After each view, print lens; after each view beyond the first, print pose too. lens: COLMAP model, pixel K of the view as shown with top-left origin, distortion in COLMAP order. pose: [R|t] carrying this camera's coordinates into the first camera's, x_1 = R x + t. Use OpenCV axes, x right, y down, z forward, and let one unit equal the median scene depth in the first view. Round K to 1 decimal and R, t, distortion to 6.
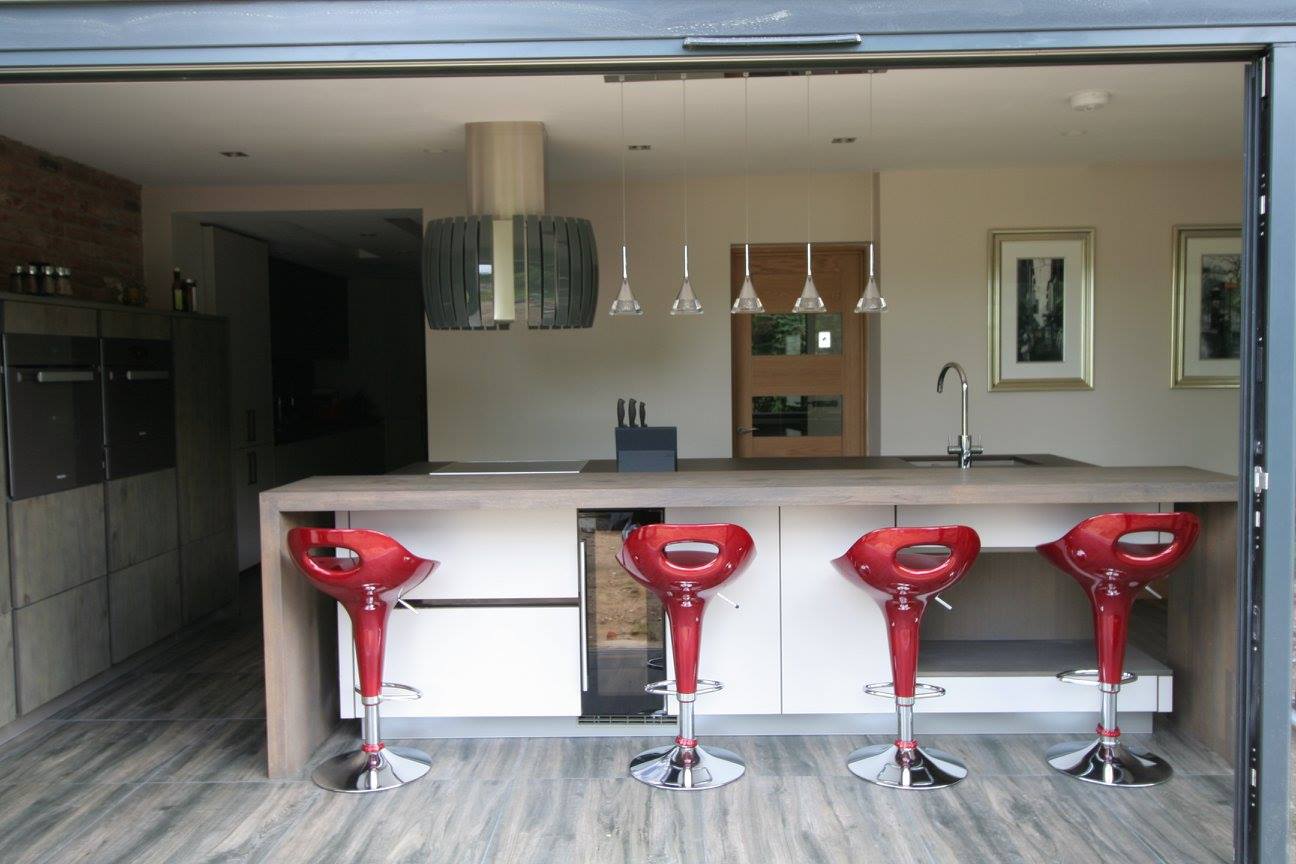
lens RADIAL K [[1024.0, 0, 652.3], [0, 1024.0, 426.6], [0, 0, 1]] dist [0.009381, -0.002688]
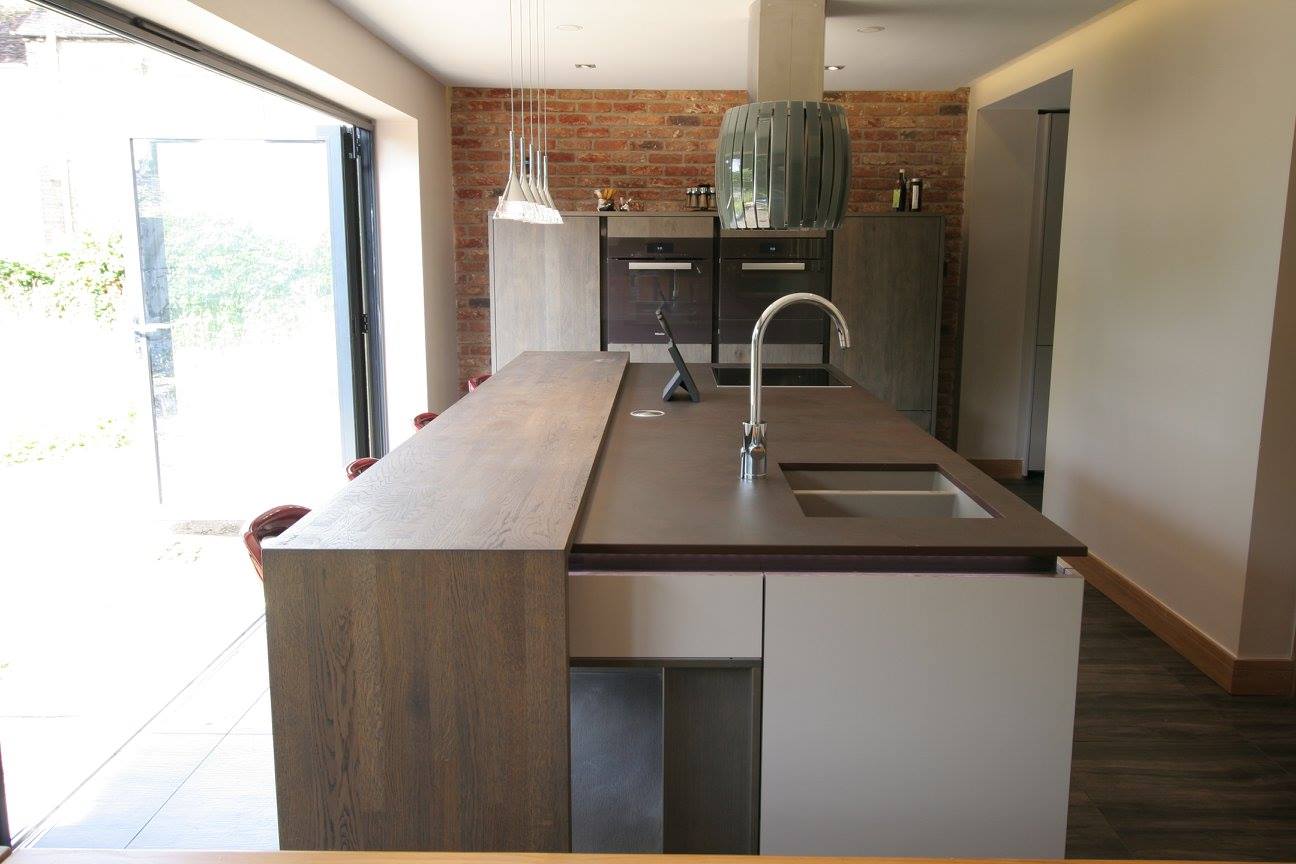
lens RADIAL K [[1024.0, 0, 652.3], [0, 1024.0, 426.6], [0, 0, 1]] dist [0.009381, -0.002688]
pose [[0.005628, 0.187249, -0.982296, 0.998734], [-0.063440, 0.980400, 0.186524, -0.105993], [0.997970, 0.061267, 0.017396, 1.076874]]
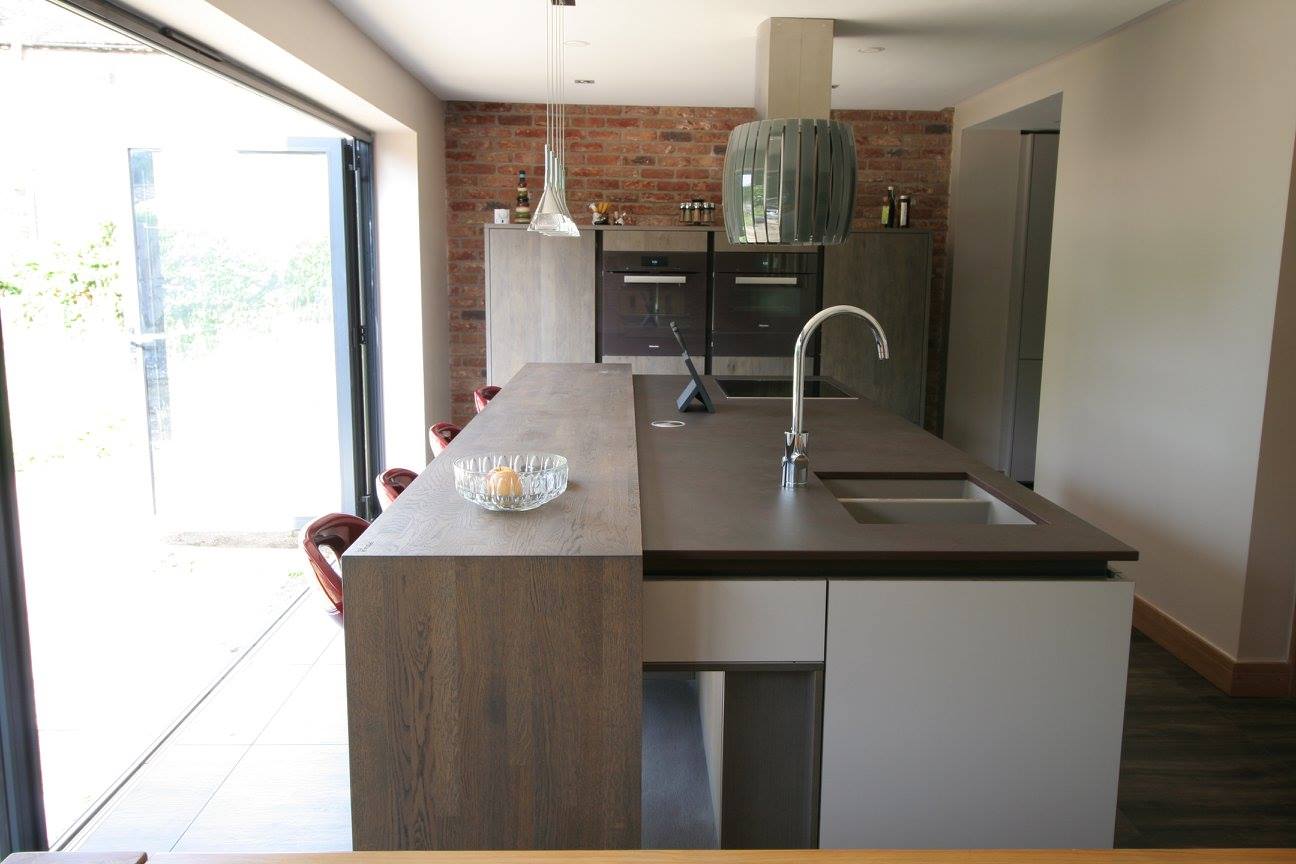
lens RADIAL K [[1015.7, 0, 650.4], [0, 1015.7, 431.8], [0, 0, 1]] dist [0.005789, 0.002428]
pose [[0.041976, 0.179999, -0.982771, 1.003136], [-0.070959, 0.981691, 0.176770, -0.101111], [0.996596, 0.062316, 0.053980, 1.022312]]
